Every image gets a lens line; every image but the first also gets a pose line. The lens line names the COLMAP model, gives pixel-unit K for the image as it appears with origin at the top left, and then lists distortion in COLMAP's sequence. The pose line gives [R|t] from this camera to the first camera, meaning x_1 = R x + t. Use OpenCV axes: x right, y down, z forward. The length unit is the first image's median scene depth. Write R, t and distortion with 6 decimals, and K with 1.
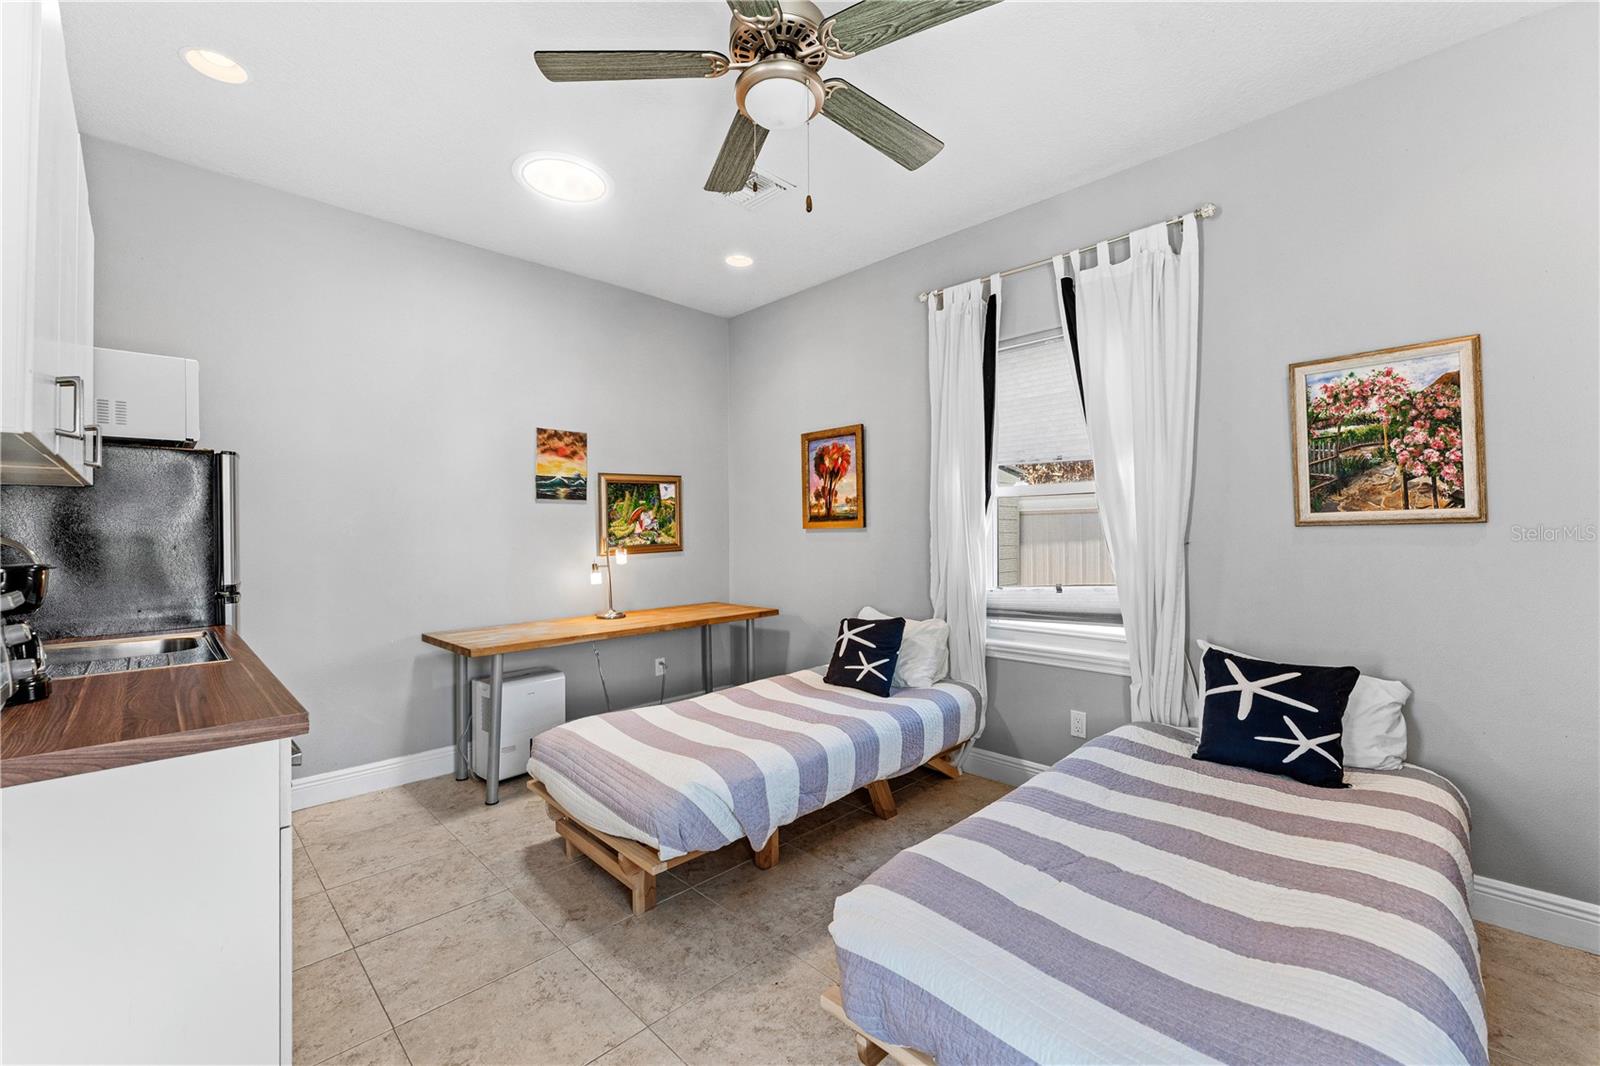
lens RADIAL K [[639.5, 0, 841.7], [0, 639.5, 524.3], [0, 0, 1]] dist [-0.003152, 0.001358]
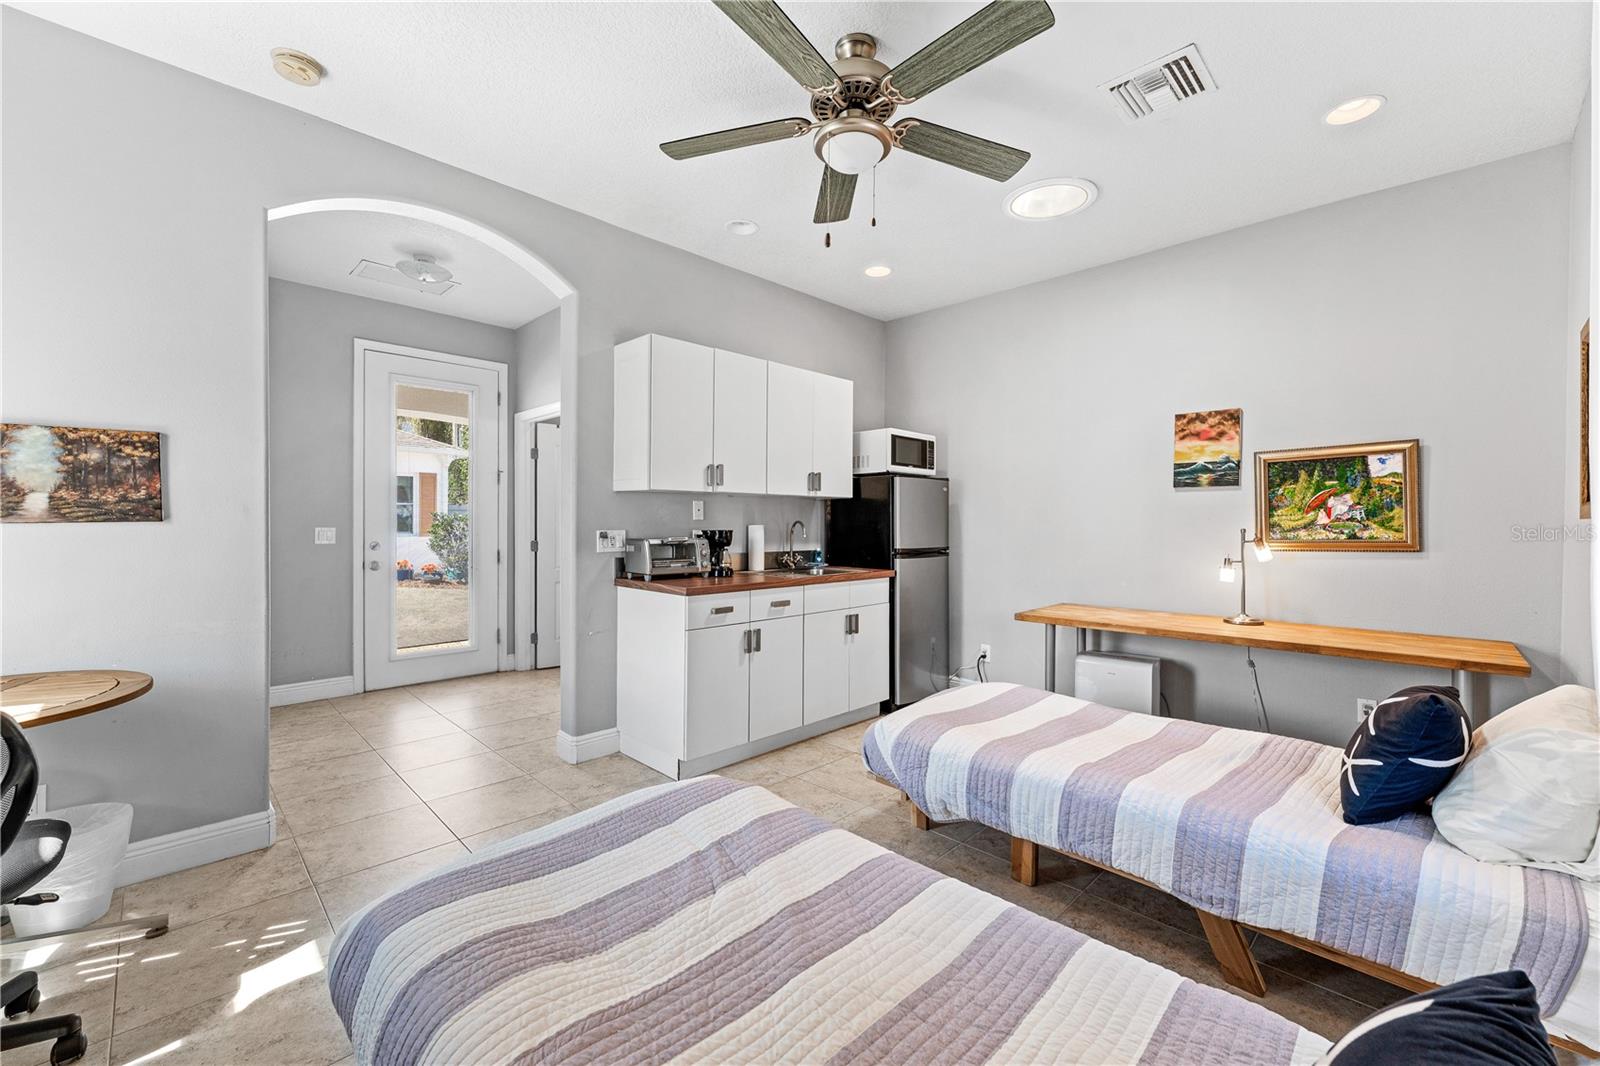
lens RADIAL K [[639.5, 0, 789.8], [0, 639.5, 525.7], [0, 0, 1]] dist [-0.003152, 0.001358]
pose [[-0.020989, 0.012394, -0.999703, 0.505668], [0.004904, 0.999912, 0.012294, 0.003455], [0.999768, -0.004645, -0.021048, 0.425790]]
